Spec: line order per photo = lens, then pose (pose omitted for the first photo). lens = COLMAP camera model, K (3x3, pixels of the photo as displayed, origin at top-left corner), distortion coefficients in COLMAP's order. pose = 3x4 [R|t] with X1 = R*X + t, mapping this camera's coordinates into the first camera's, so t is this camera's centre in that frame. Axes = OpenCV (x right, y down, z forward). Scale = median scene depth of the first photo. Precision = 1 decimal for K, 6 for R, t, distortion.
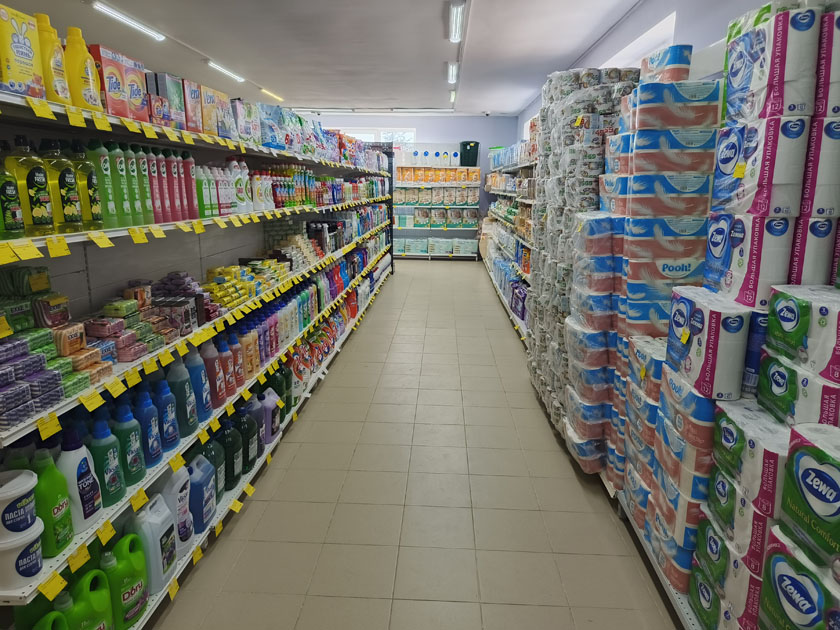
lens RADIAL K [[575.4, 0, 423.6], [0, 575.4, 312.0], [0, 0, 1]] dist [0.046755, -0.048229]
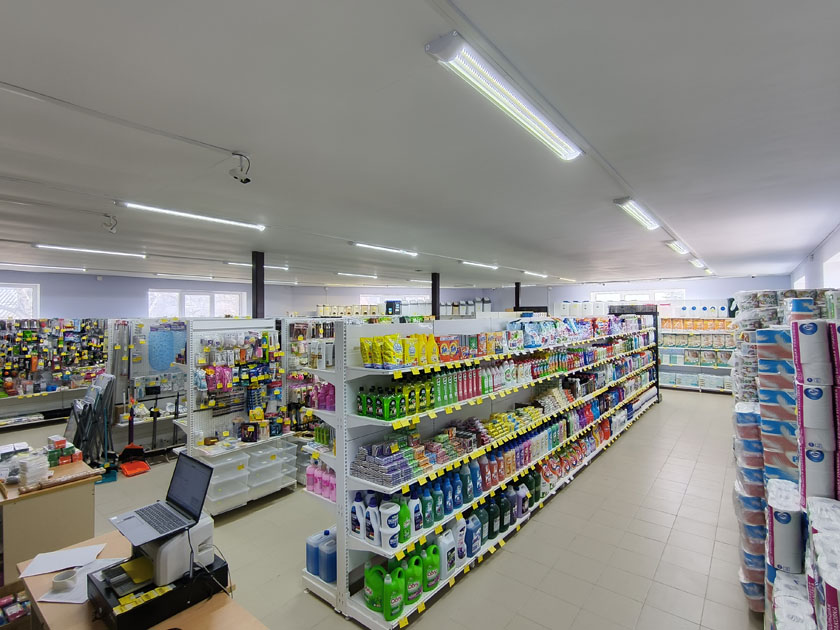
lens RADIAL K [[424.1, 0, 416.1], [0, 424.1, 315.8], [0, 0, 1]] dist [-0.005616, 0.000876]
pose [[0.802167, -0.013277, -0.596953, 0.311990], [-0.111532, 0.978825, -0.171645, -0.140089], [0.586591, 0.204267, 0.783700, -0.360254]]
